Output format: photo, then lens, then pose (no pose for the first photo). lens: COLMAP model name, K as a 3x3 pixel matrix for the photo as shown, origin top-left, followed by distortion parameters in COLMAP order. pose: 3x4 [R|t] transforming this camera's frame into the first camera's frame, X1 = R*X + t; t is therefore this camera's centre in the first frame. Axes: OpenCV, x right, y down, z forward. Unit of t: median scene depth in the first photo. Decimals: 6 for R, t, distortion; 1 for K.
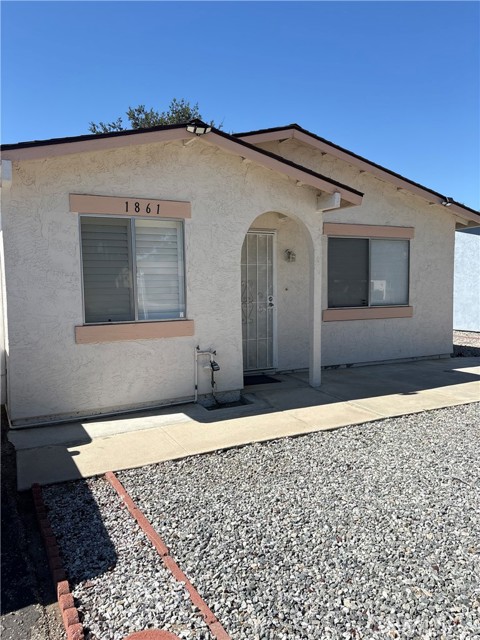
lens RADIAL K [[508.2, 0, 240.0], [0, 508.2, 320.0], [0, 0, 1]] dist [0.005261, -0.000783]
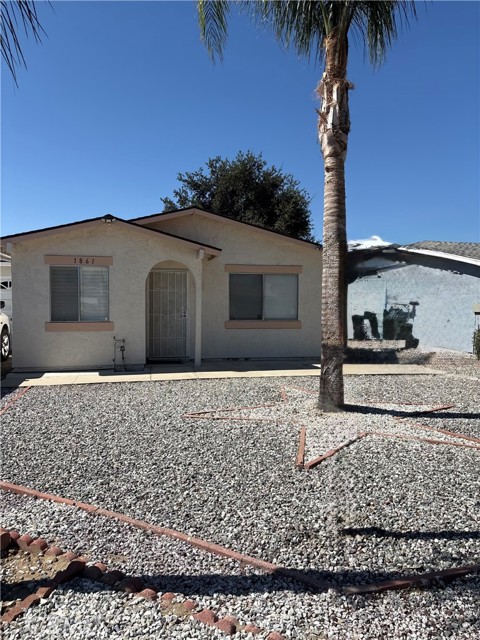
lens RADIAL K [[508.2, 0, 240.0], [0, 508.2, 320.0], [0, 0, 1]] dist [0.005261, -0.000783]
pose [[0.959303, 0.031055, -0.280664, 0.842043], [-0.040429, 0.998799, -0.027670, 0.023841], [0.279468, 0.037891, 0.959407, -0.594473]]
